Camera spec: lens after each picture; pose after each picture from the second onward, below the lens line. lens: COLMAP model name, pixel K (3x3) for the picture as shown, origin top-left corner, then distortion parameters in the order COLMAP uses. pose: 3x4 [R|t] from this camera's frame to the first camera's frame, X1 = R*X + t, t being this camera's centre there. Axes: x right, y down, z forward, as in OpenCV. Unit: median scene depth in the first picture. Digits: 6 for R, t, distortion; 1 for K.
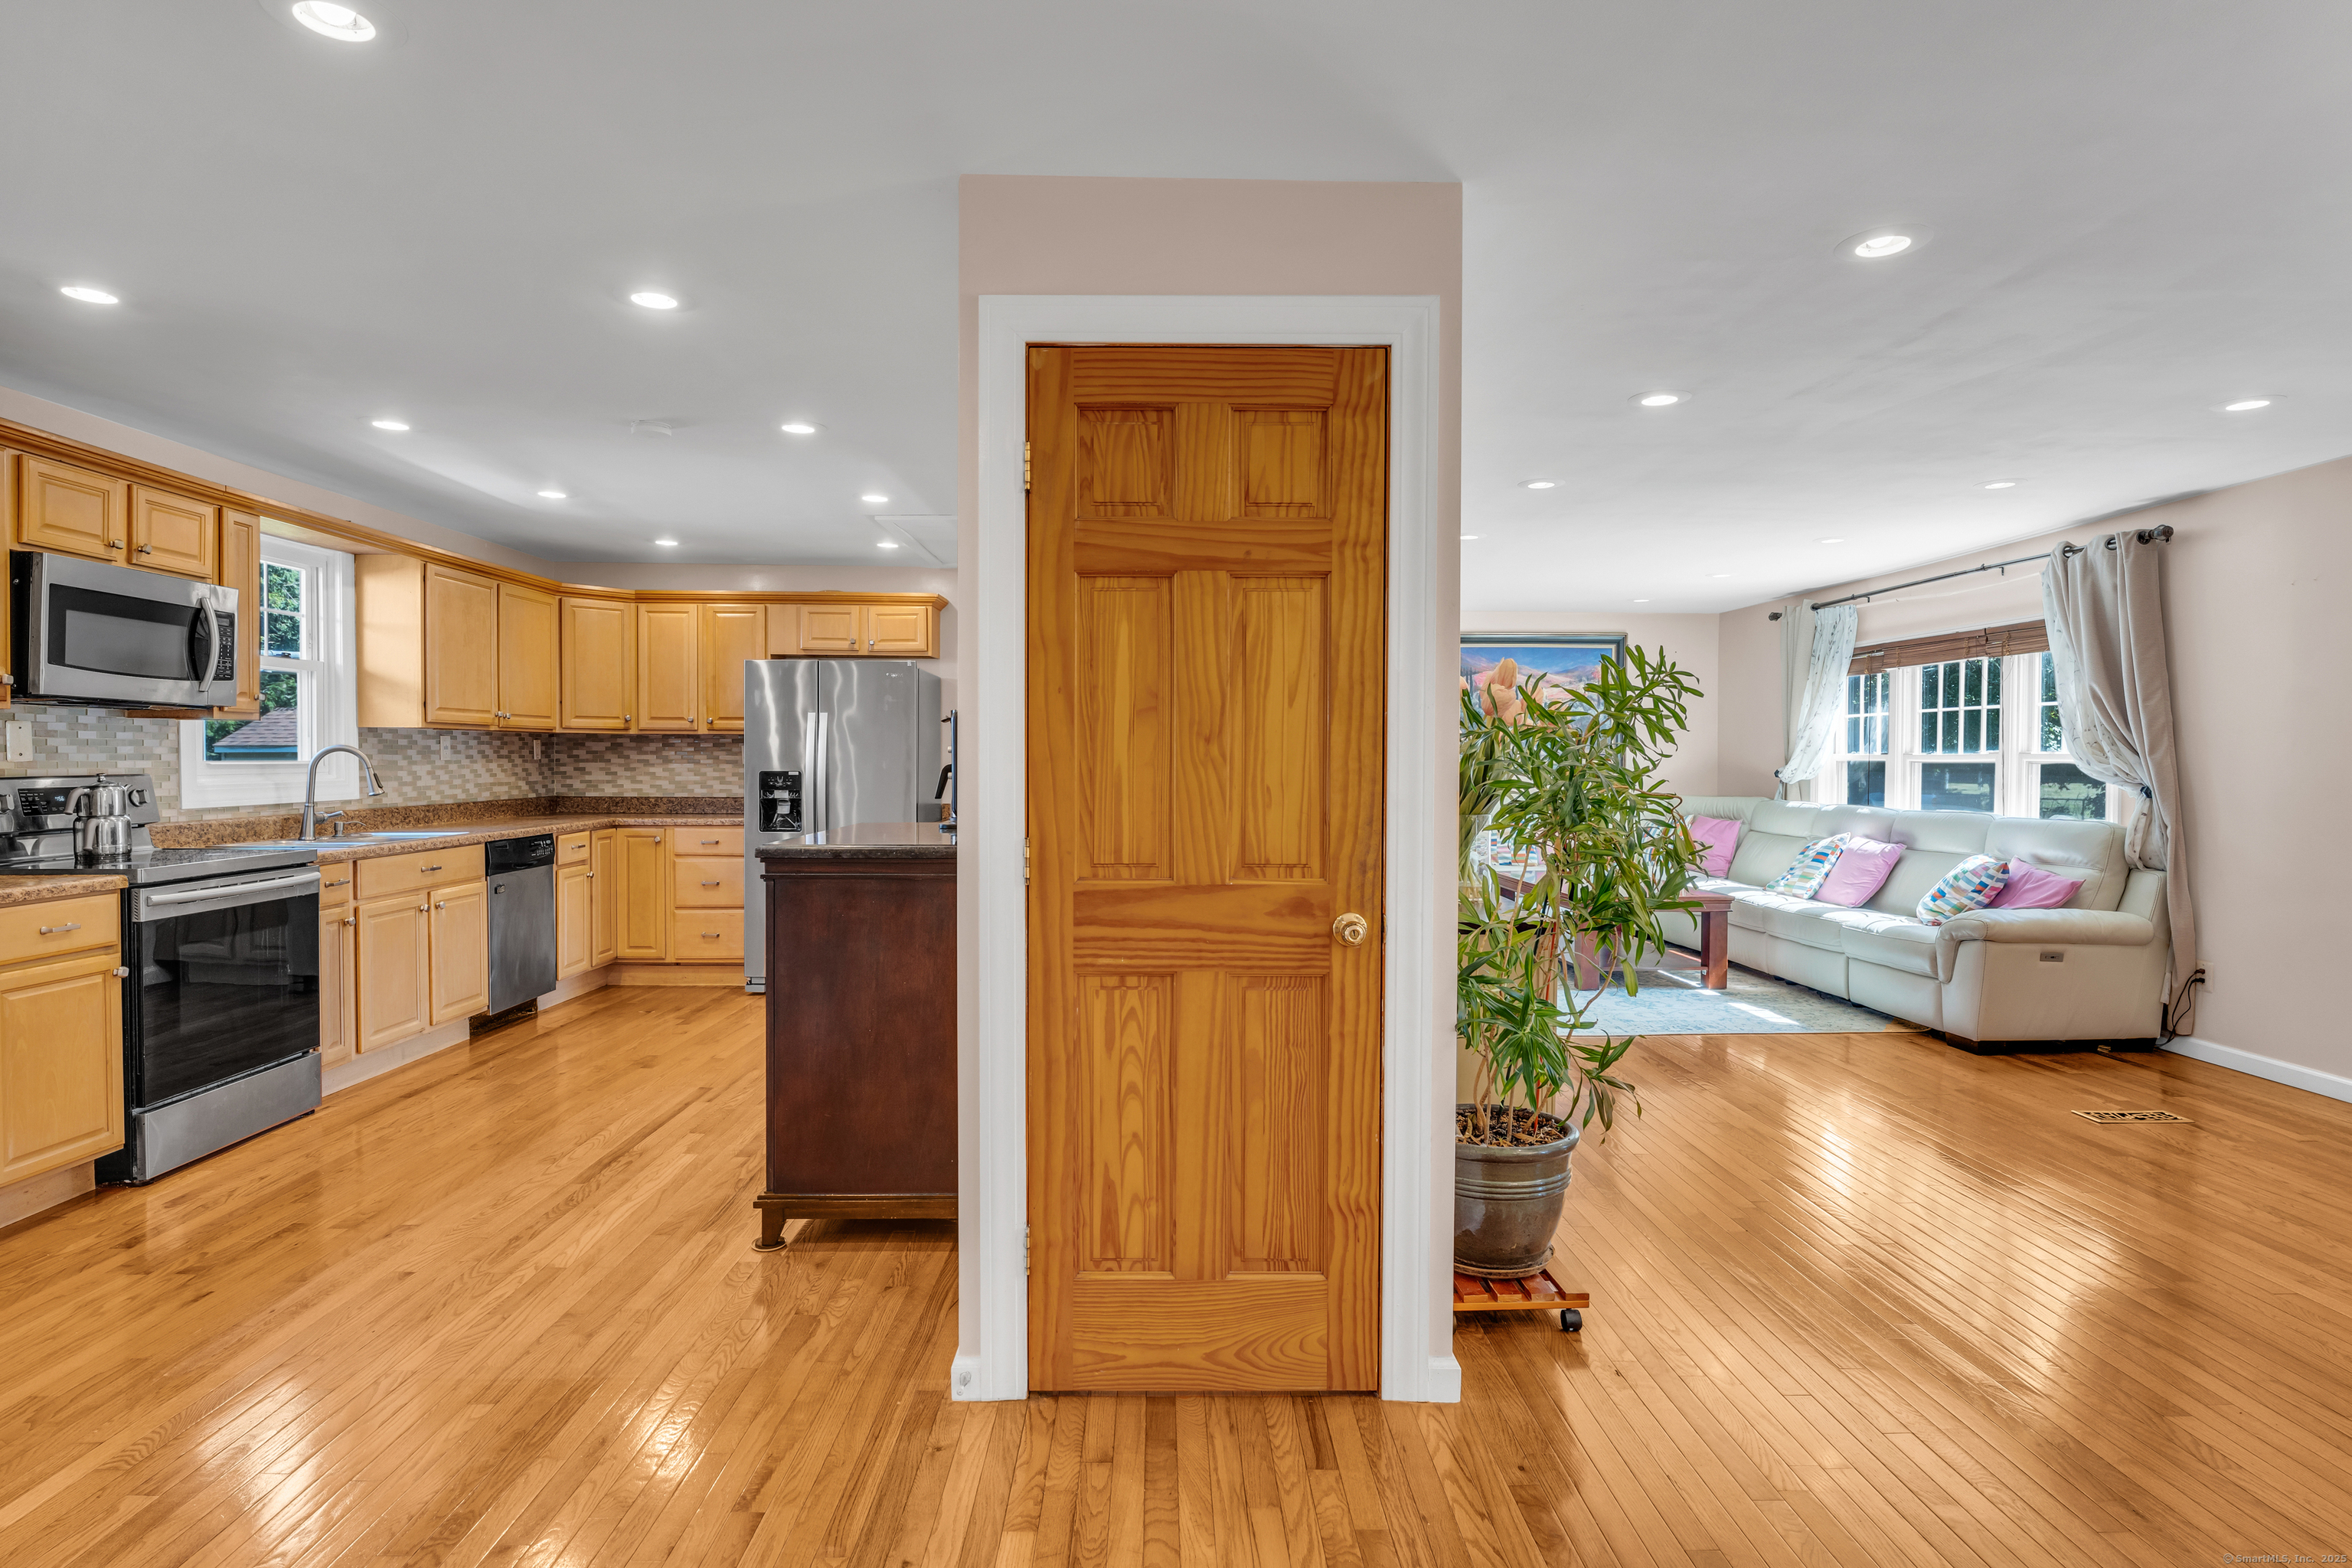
lens RADIAL K [[1232.9, 0, 1180.2], [0, 1232.9, 781.6], [0, 0, 1]] dist [-0.000300, -0.000537]
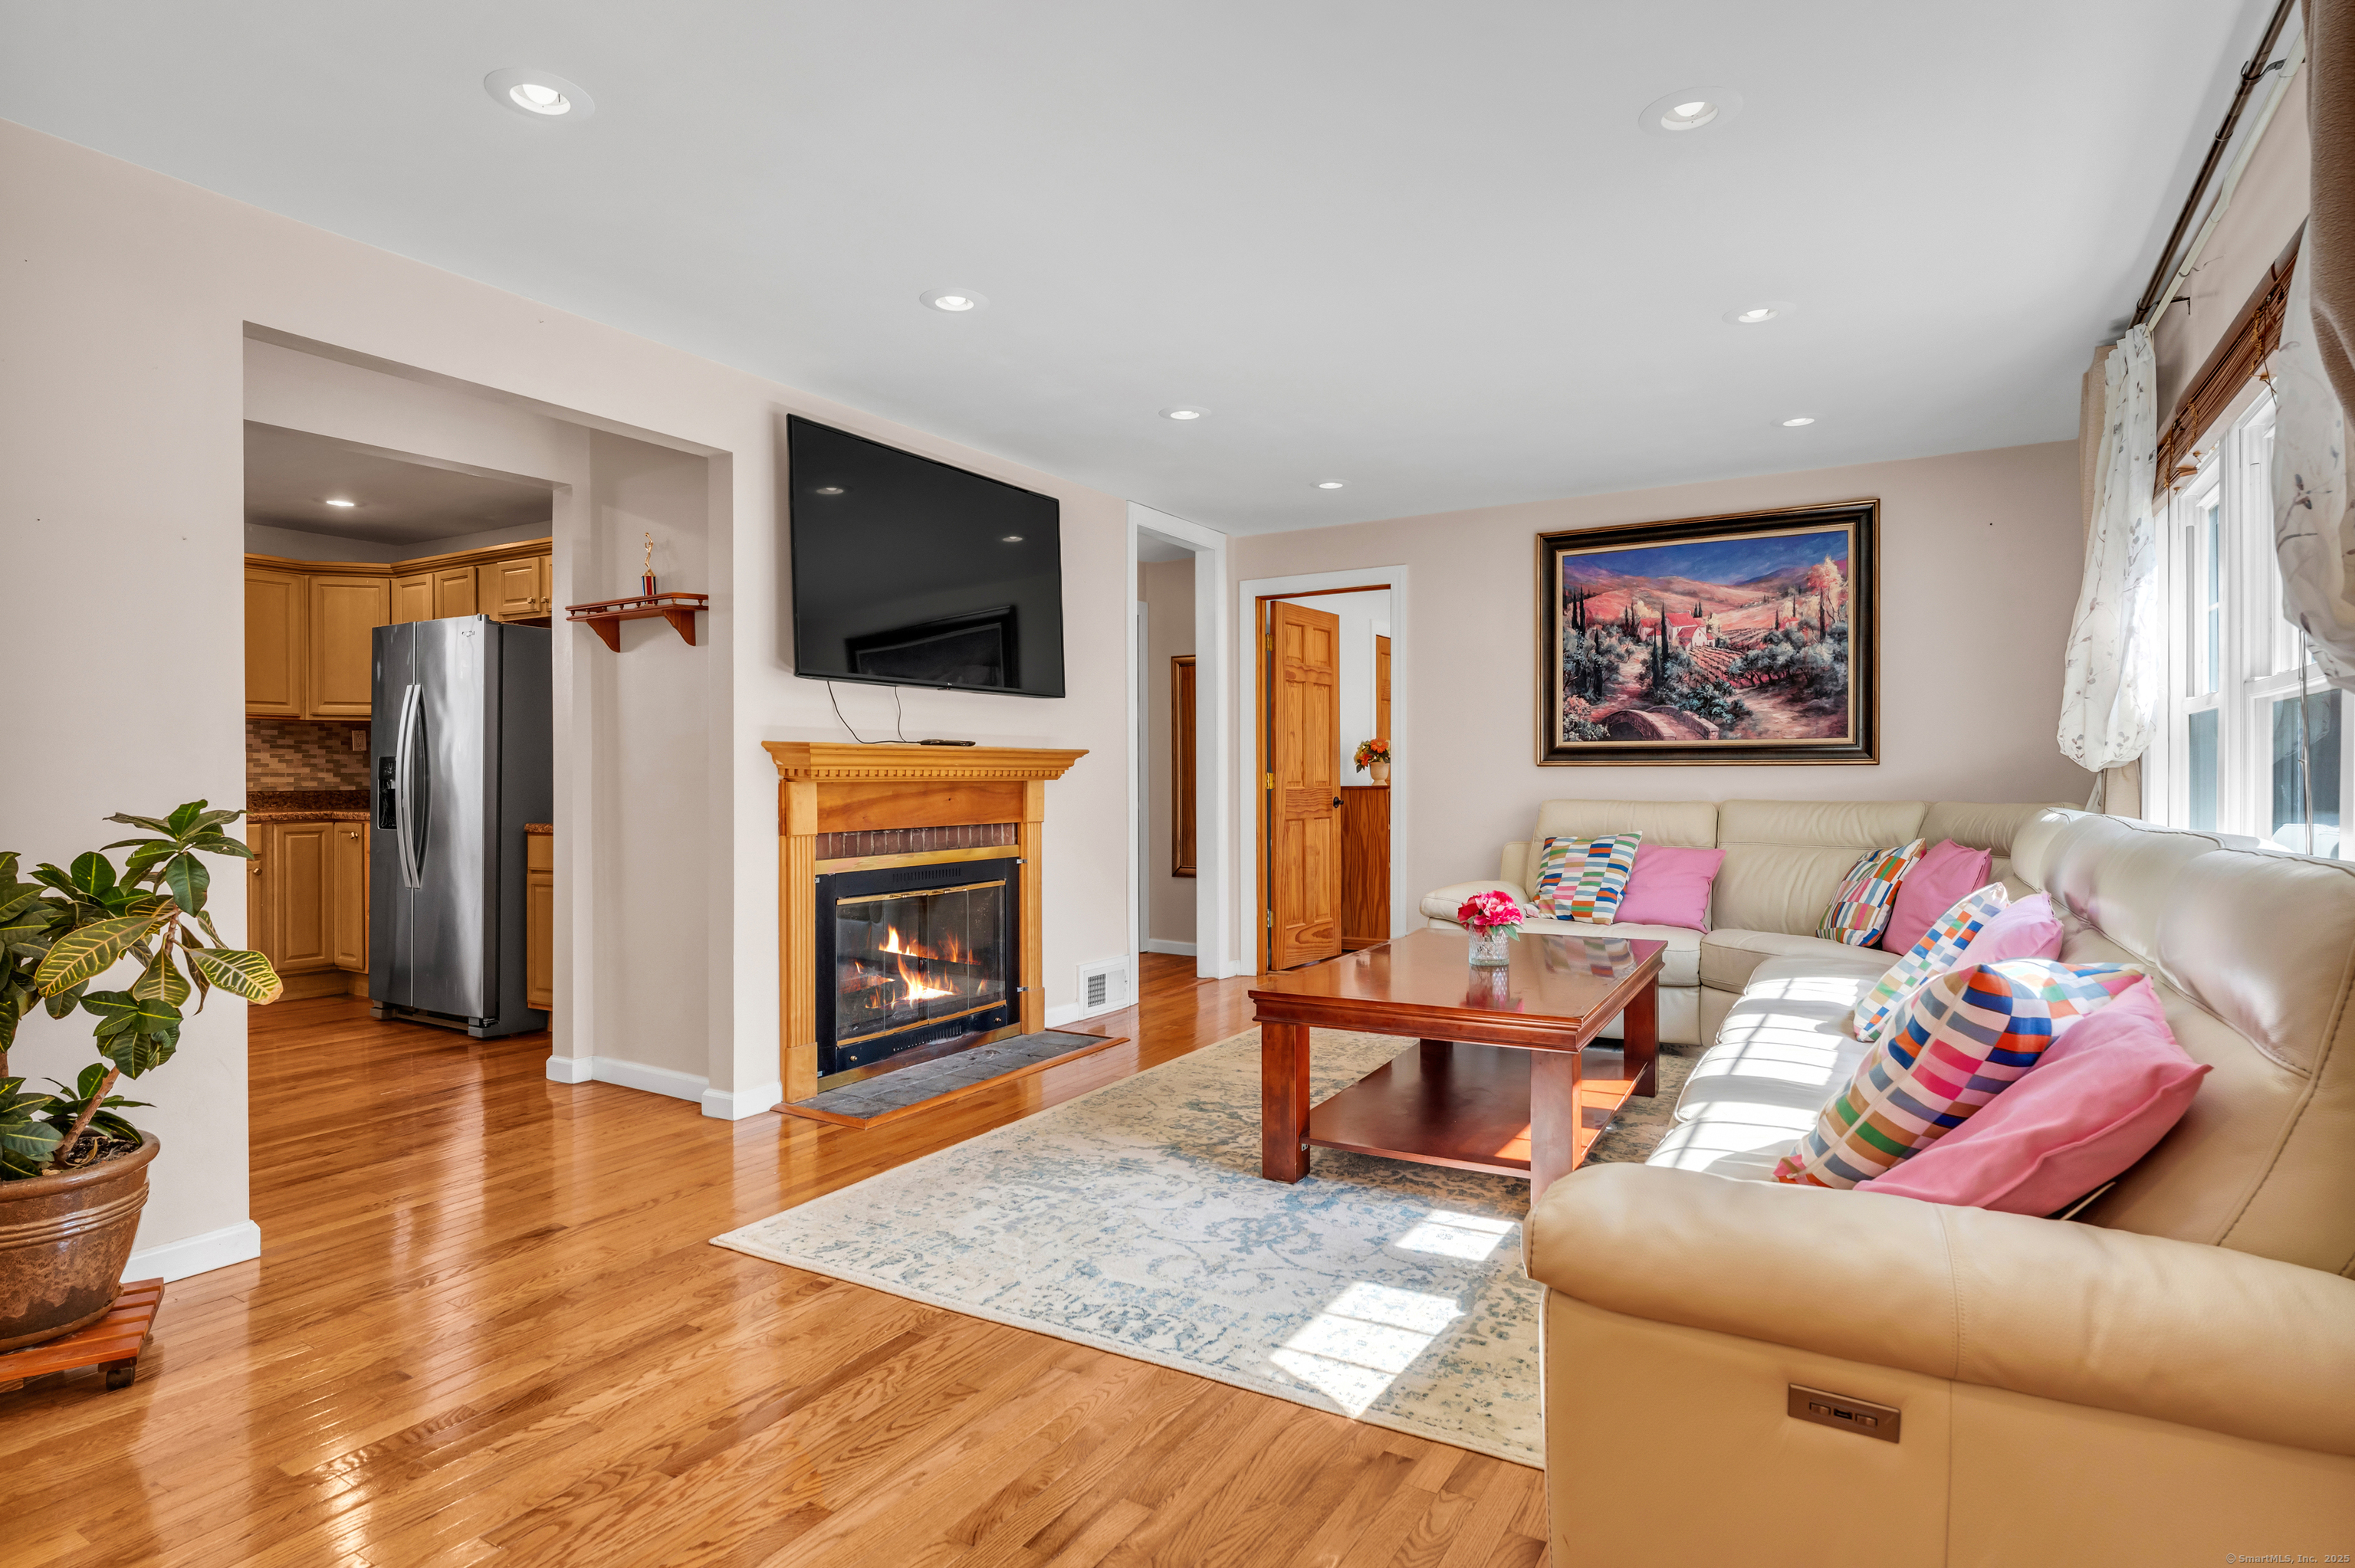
lens RADIAL K [[1234.3, 0, 1165.1], [0, 1234.3, 780.8], [0, 0, 1]] dist [-0.000300, -0.000537]
pose [[0.845935, -0.003003, -0.533278, 0.684053], [-0.005681, 0.999877, -0.014643, 0.021010], [0.533256, 0.015417, 0.845813, 0.681931]]
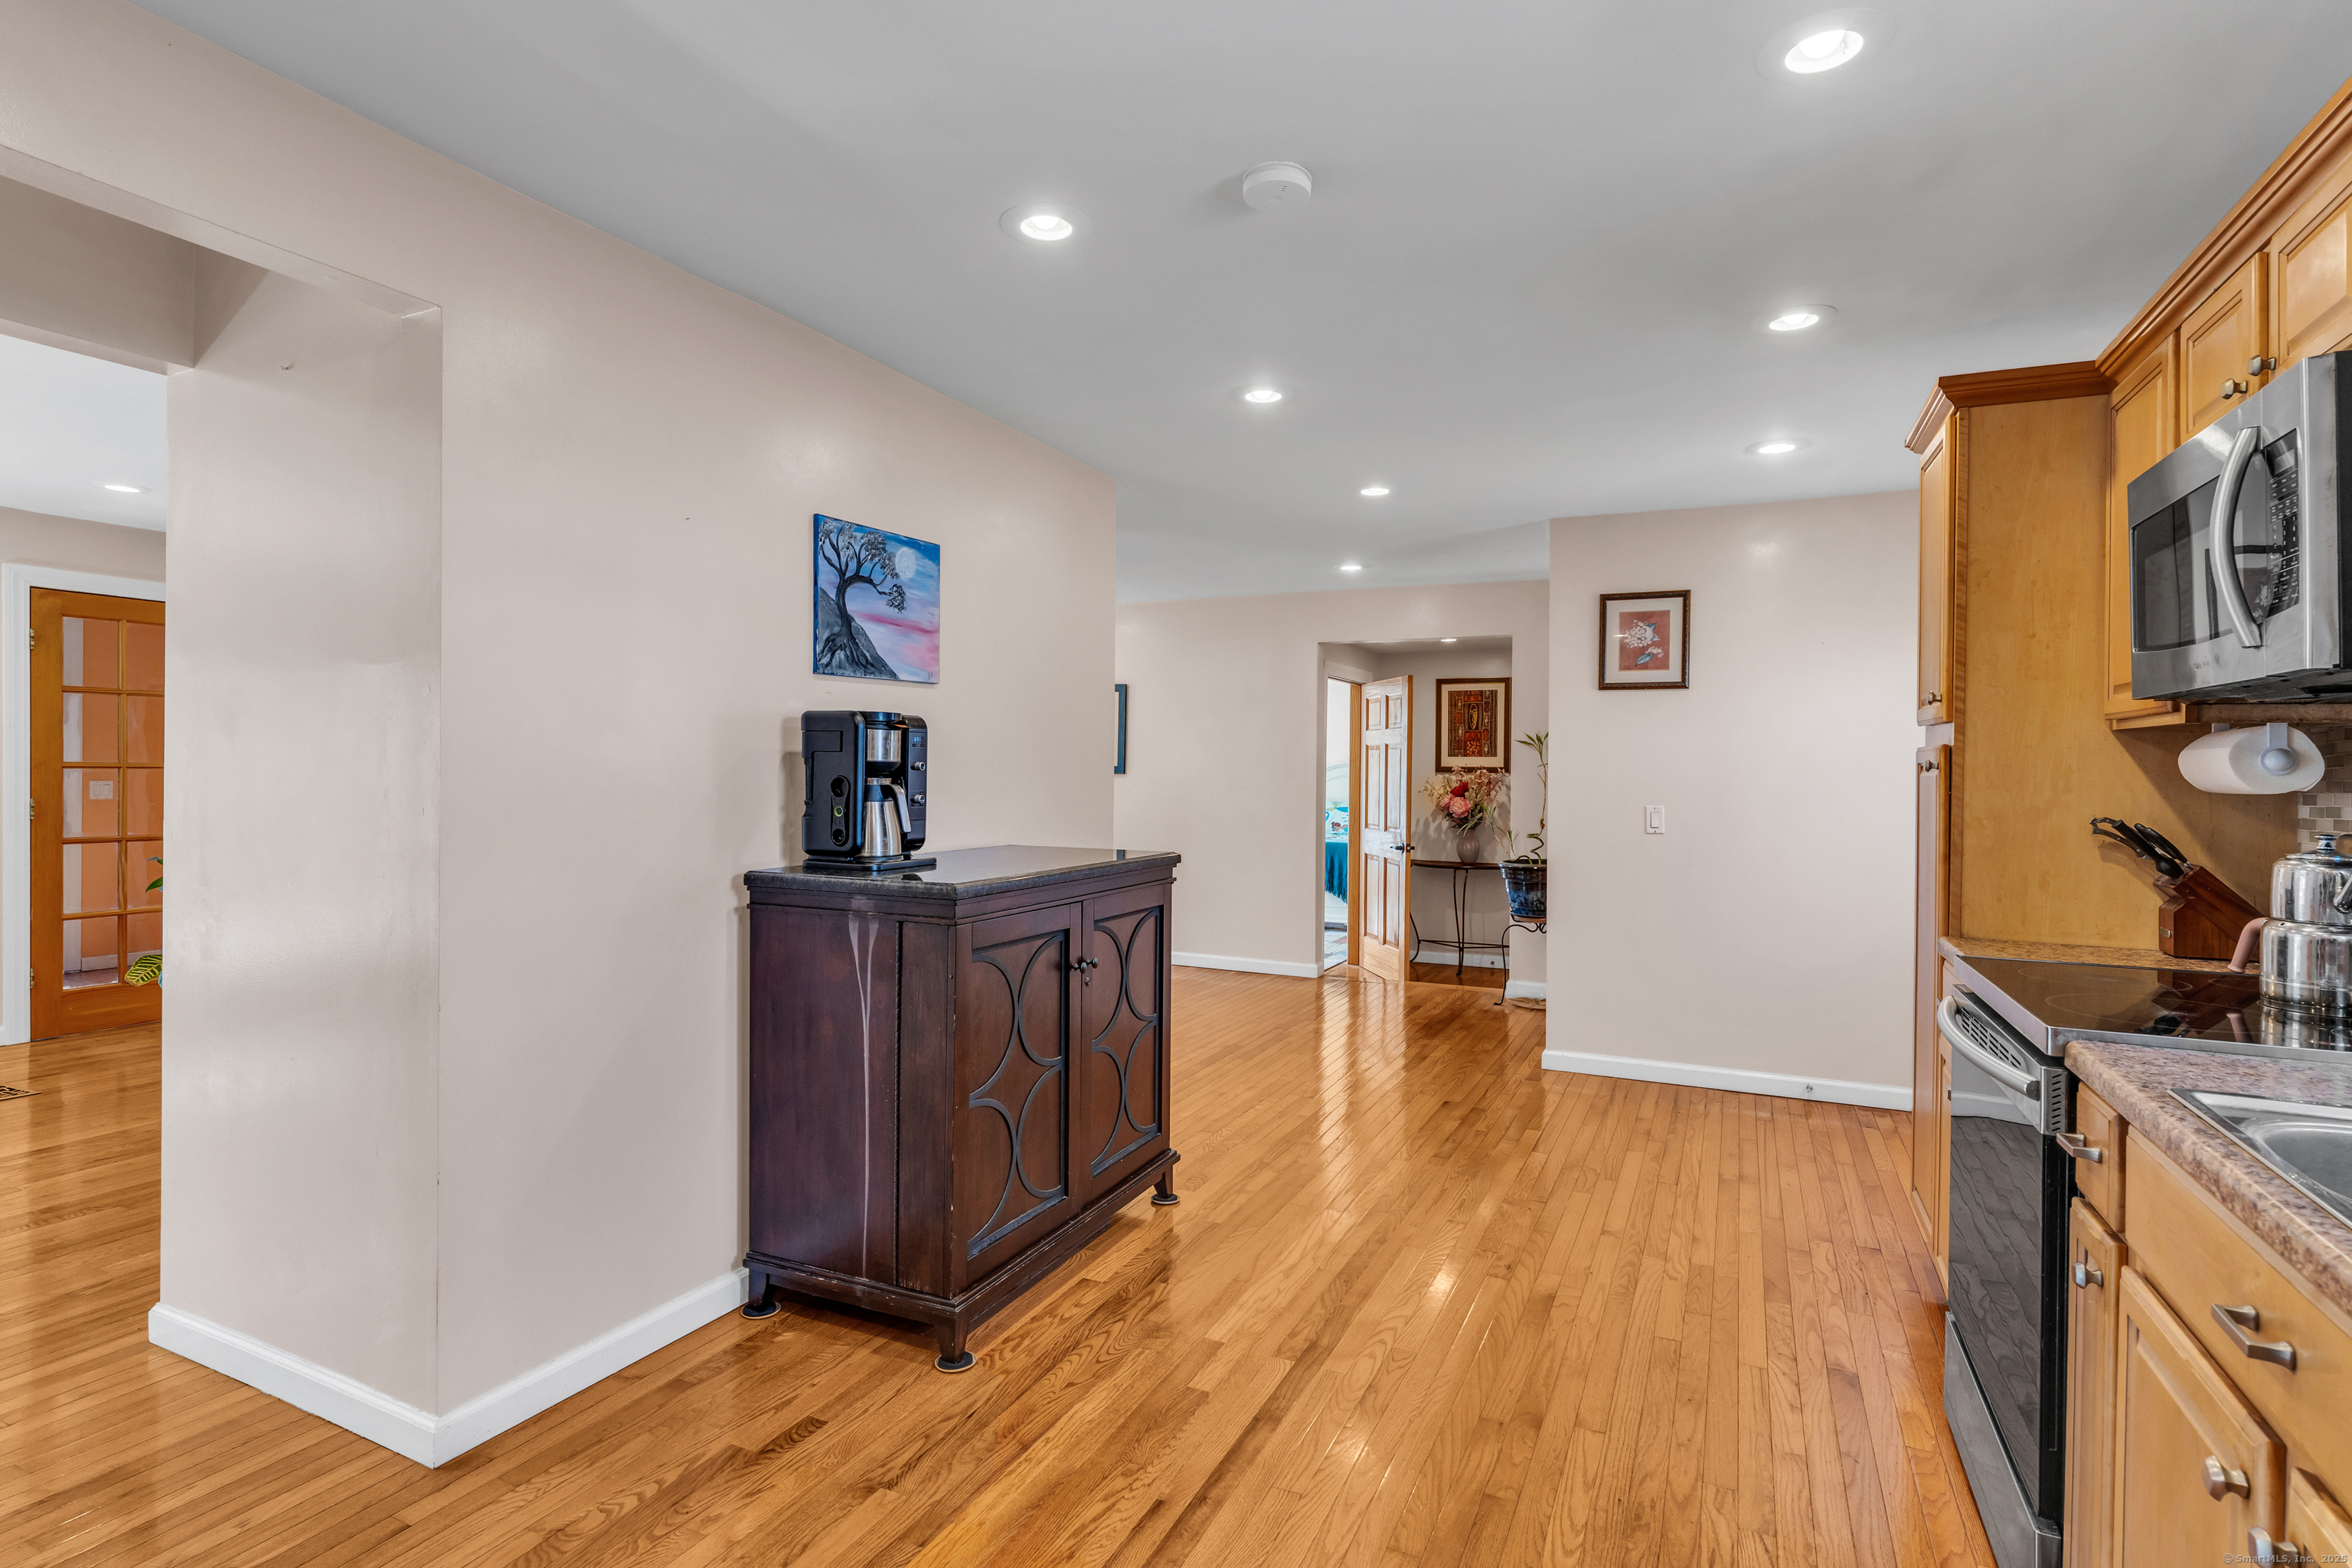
lens RADIAL K [[1162.7, 0, 1176.2], [0, 1162.7, 782.9], [0, 0, 1]] dist [0.002008, 0.000276]
pose [[-0.892224, -0.016466, 0.451293, -0.485498], [-0.004856, 0.999627, 0.026873, -0.026140], [-0.451567, 0.021785, -0.891971, 1.151602]]
